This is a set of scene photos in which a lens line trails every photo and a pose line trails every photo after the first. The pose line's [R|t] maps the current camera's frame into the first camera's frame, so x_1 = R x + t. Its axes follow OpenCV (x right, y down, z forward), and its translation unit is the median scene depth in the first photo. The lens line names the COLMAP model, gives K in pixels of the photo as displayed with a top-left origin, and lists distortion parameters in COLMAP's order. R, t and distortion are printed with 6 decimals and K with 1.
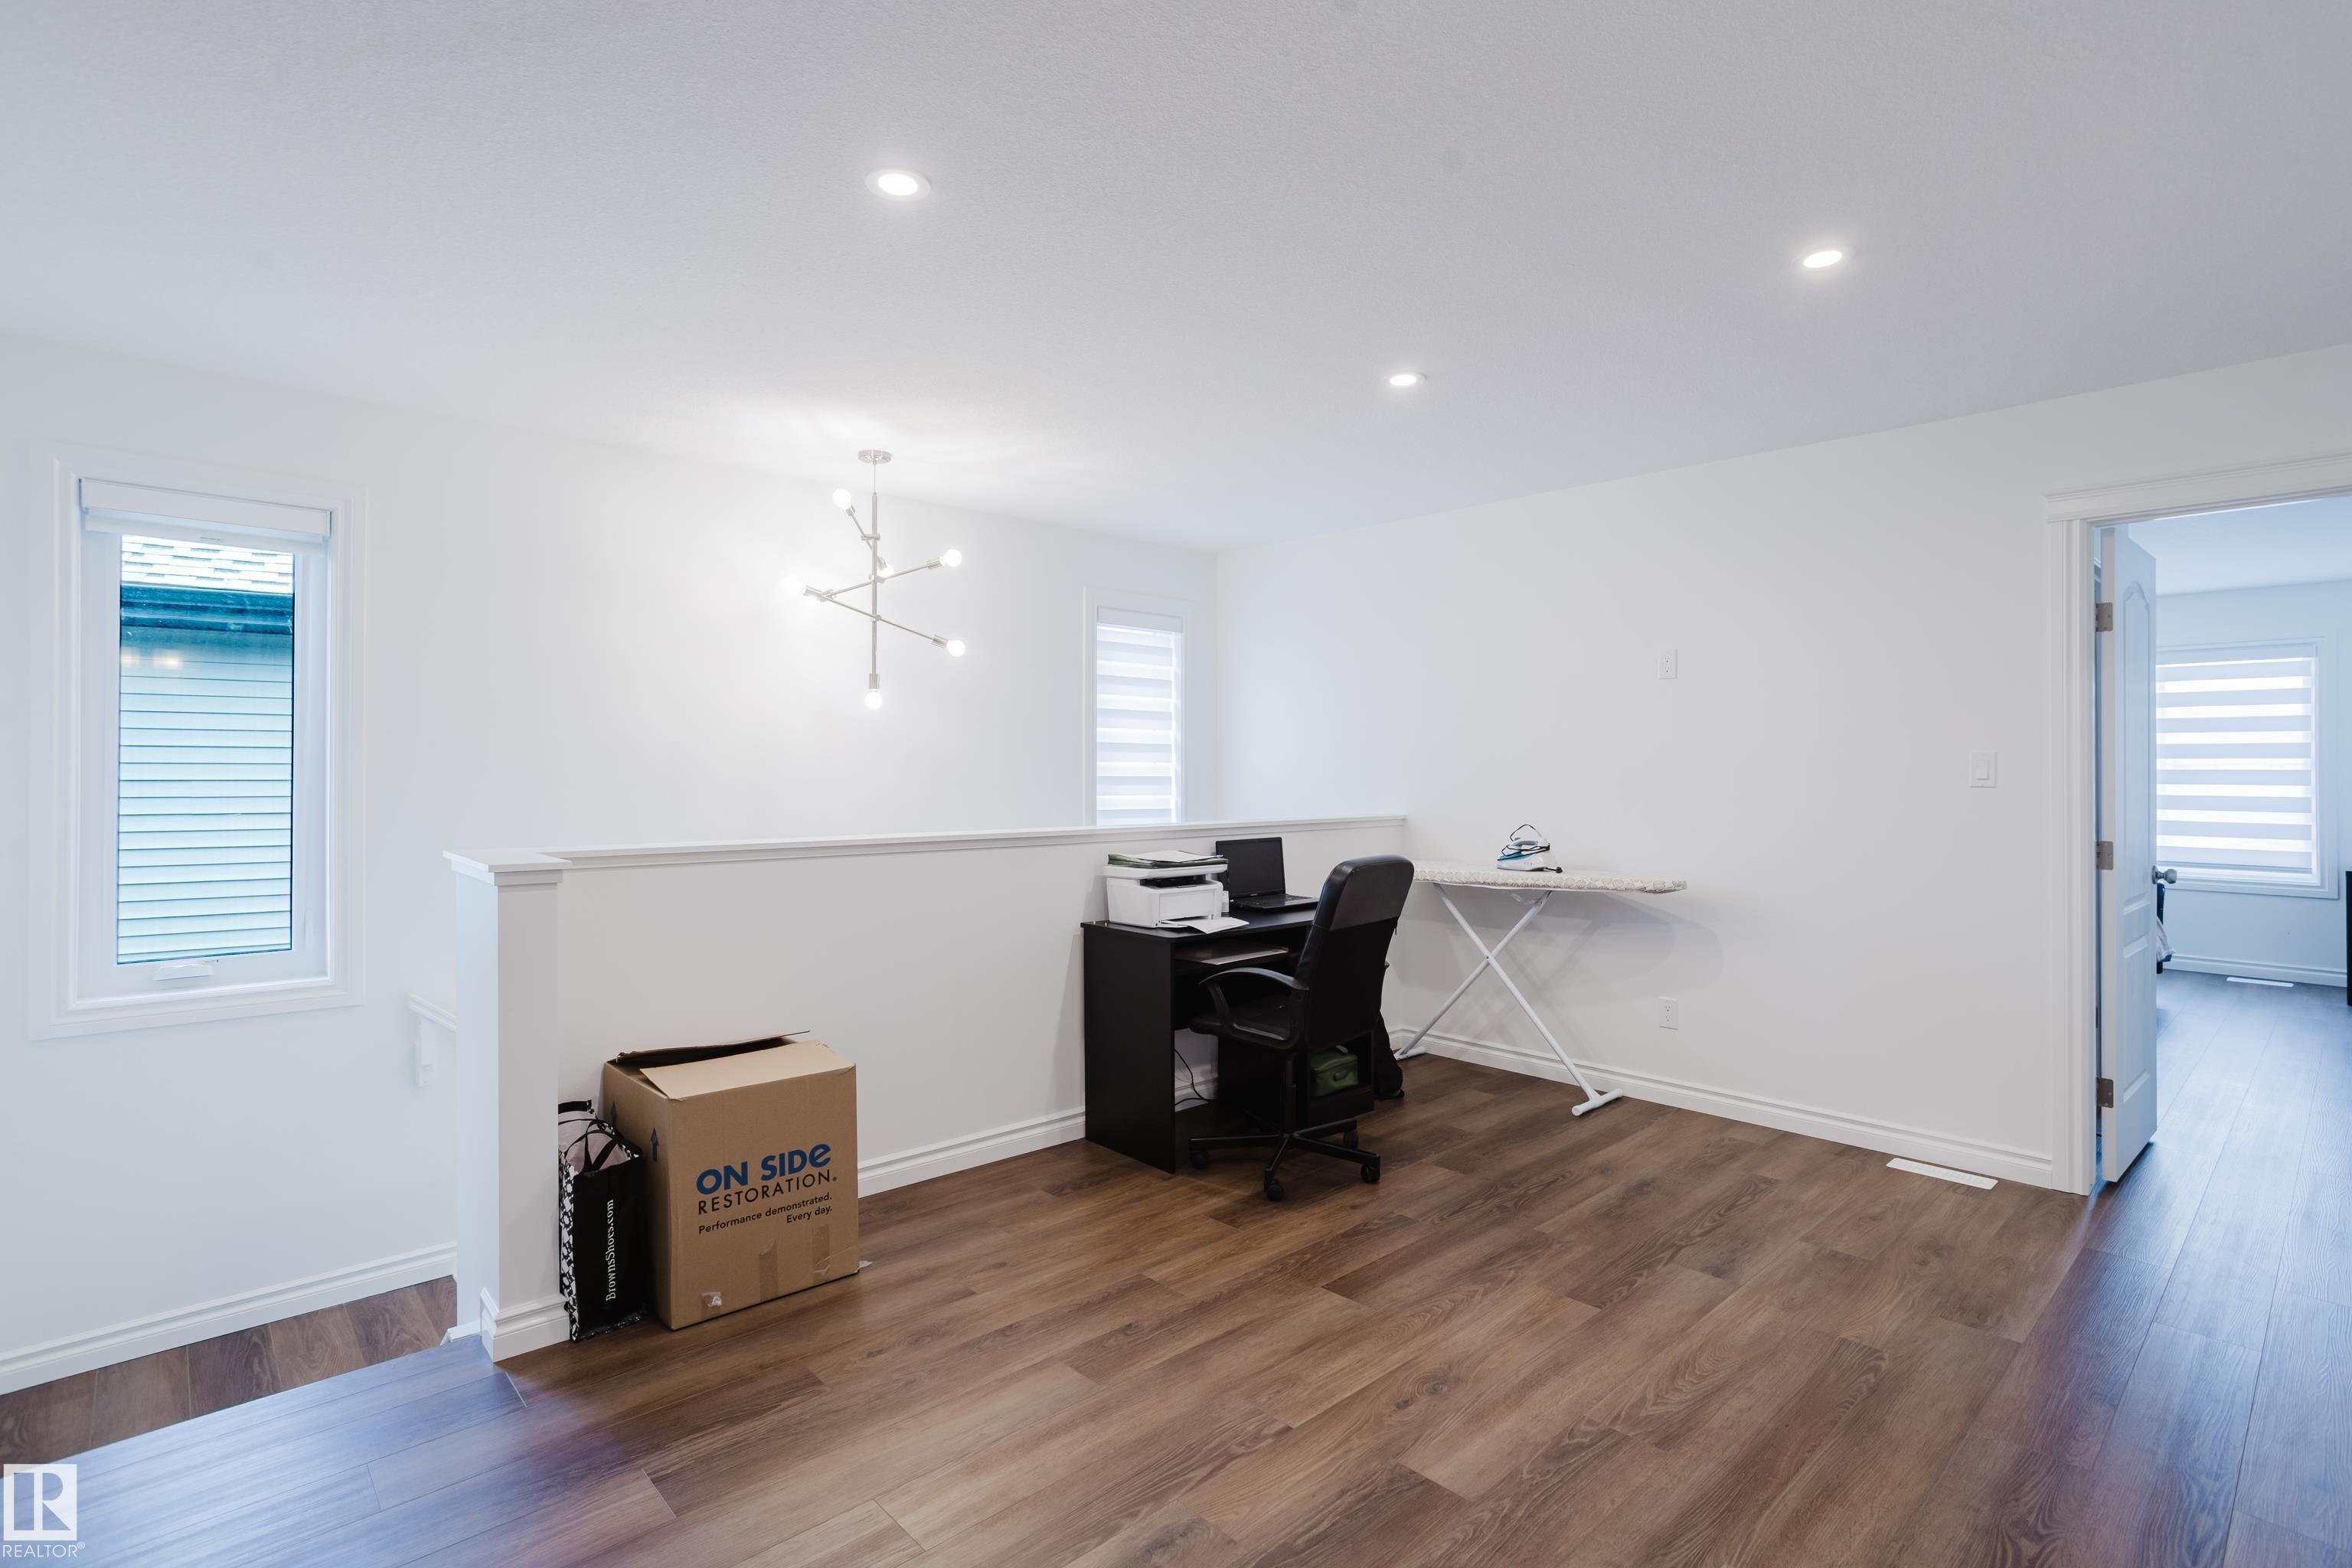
lens RADIAL K [[1137.2, 0, 1176.0], [0, 1137.2, 784.0], [0, 0, 1]] dist [-0.036949, 0.024881]
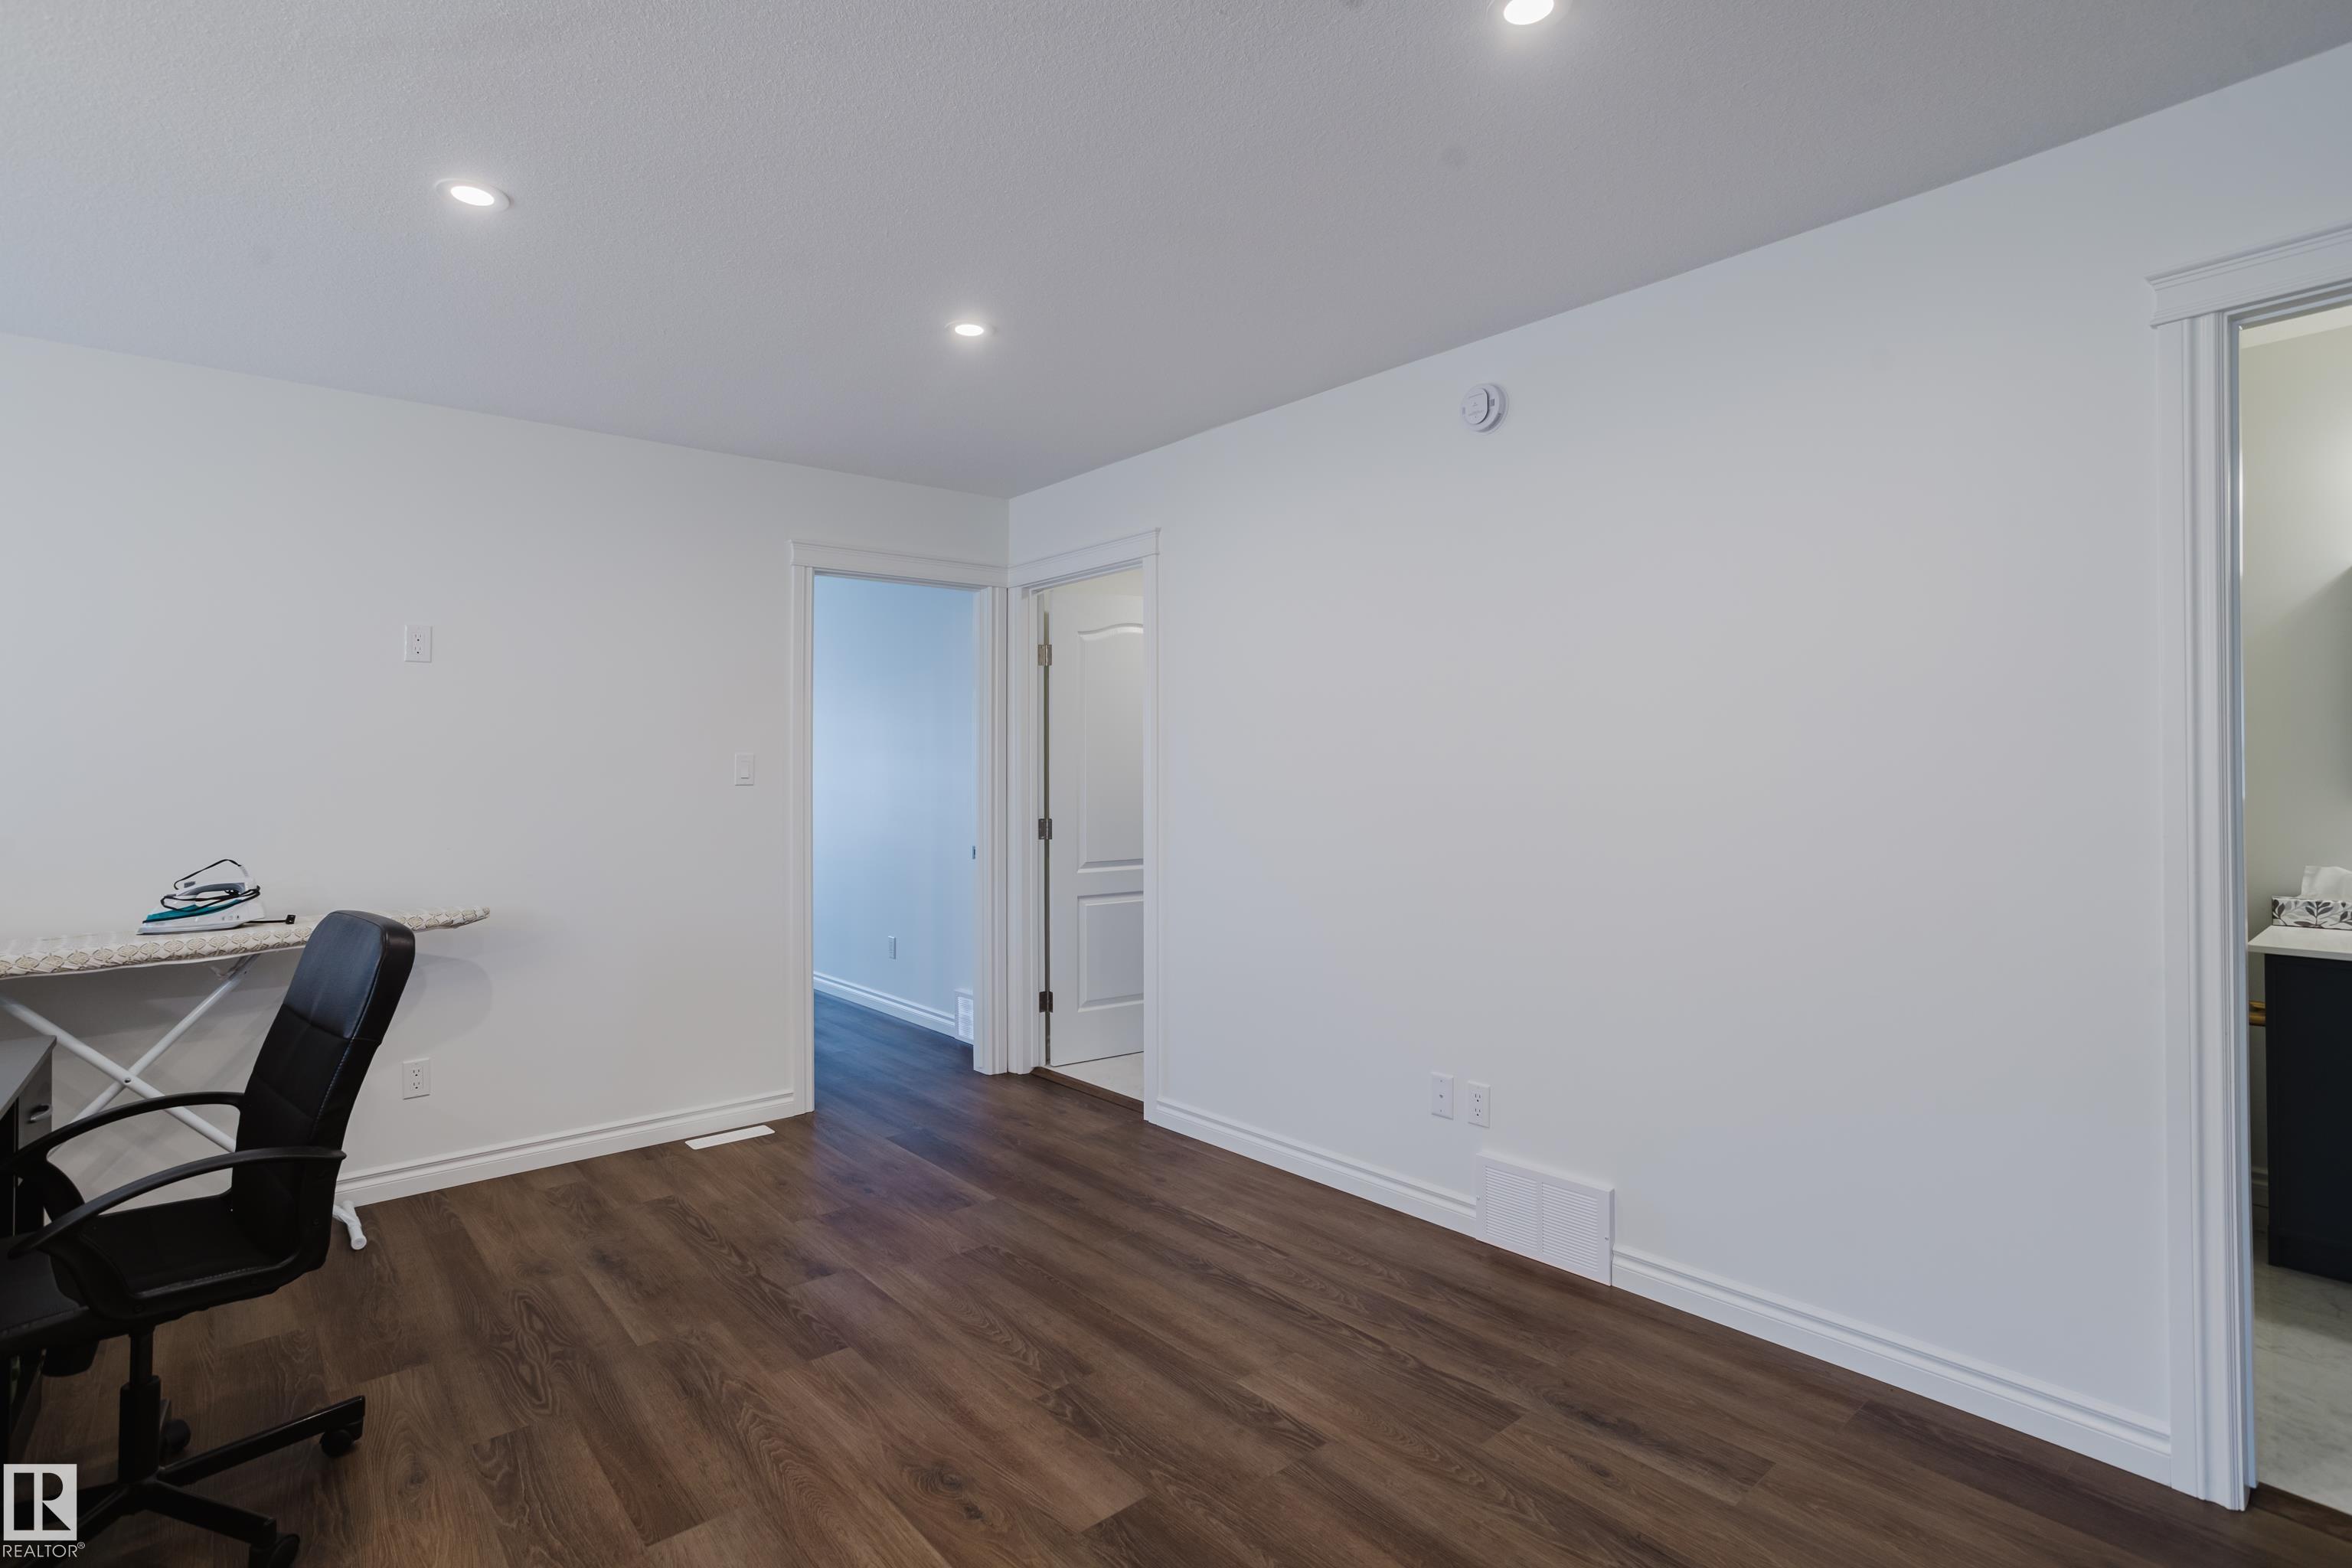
lens RADIAL K [[1147.1, 0, 1171.4], [0, 1147.1, 747.2], [0, 0, 1]] dist [-0.043350, 0.027846]
pose [[0.040564, 0.014362, 0.999074, -0.616884], [0.026786, 0.999522, -0.015456, -0.009937], [-0.998818, 0.027388, 0.040160, 0.753337]]
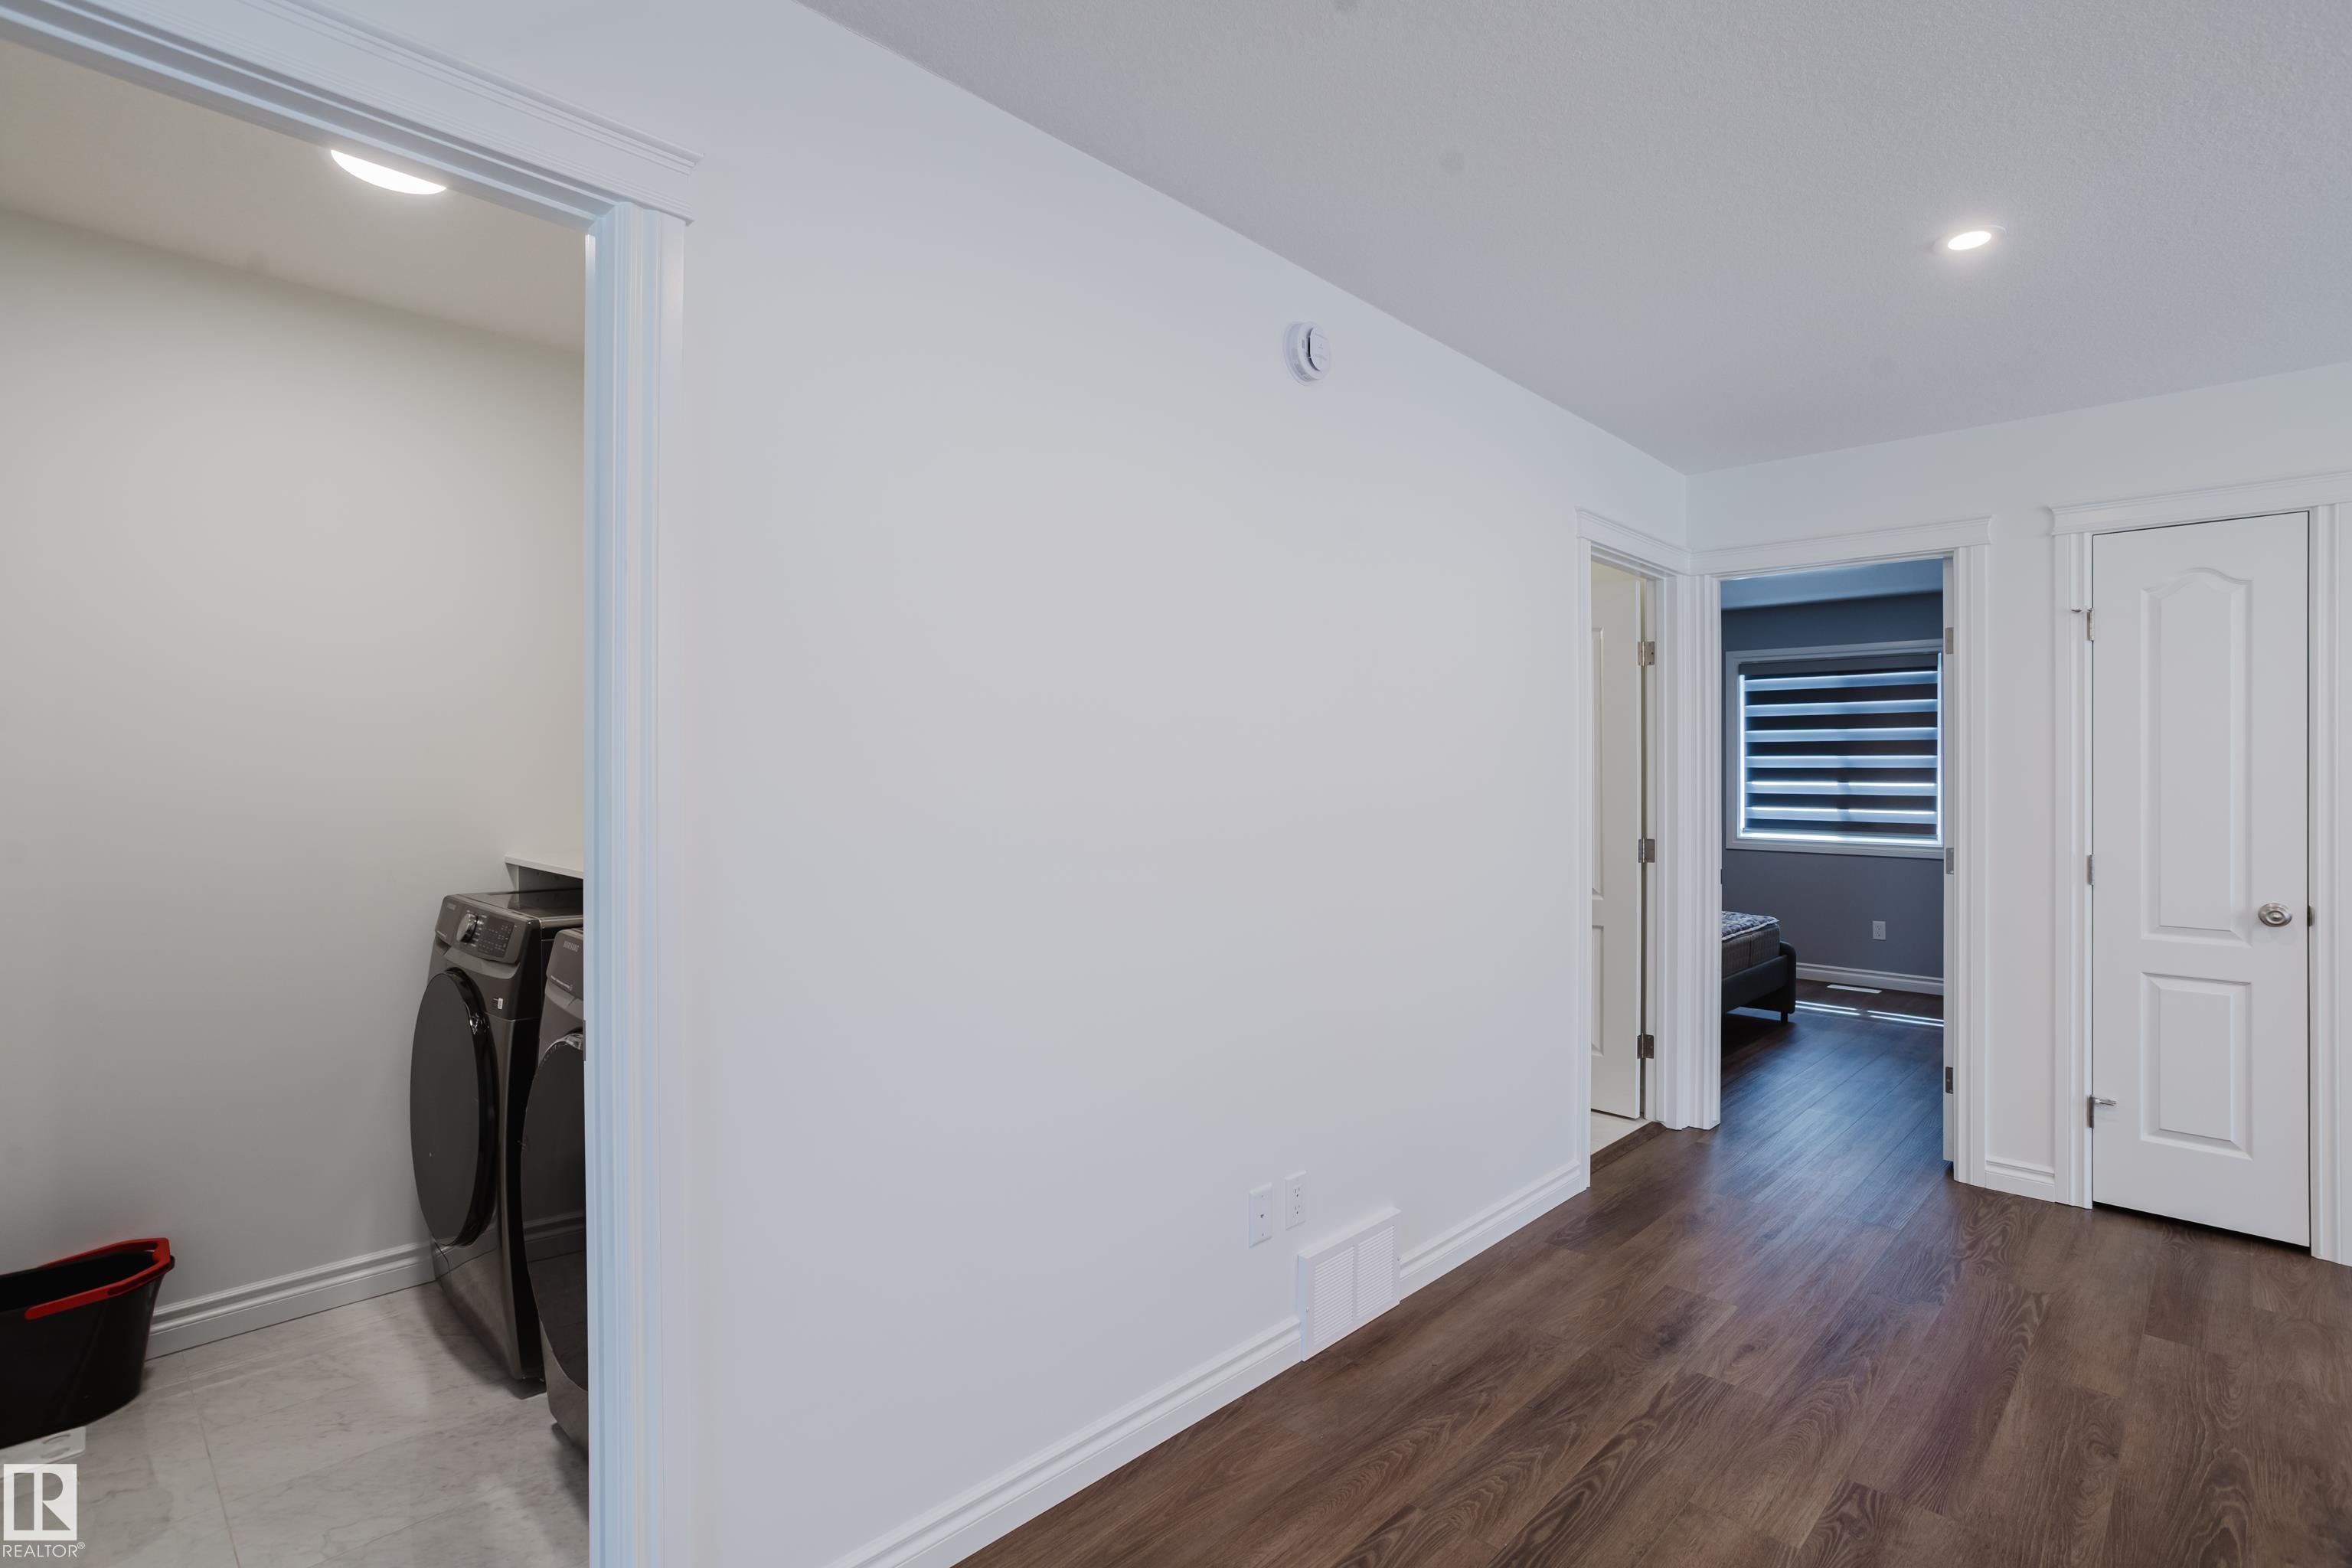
lens RADIAL K [[1137.2, 0, 1176.0], [0, 1137.2, 784.0], [0, 0, 1]] dist [-0.036949, 0.024881]
pose [[-0.998321, -0.006526, -0.057563, 0.847319], [-0.007688, 0.999771, 0.019982, -0.020967], [0.057420, 0.020391, -0.998142, 1.493003]]
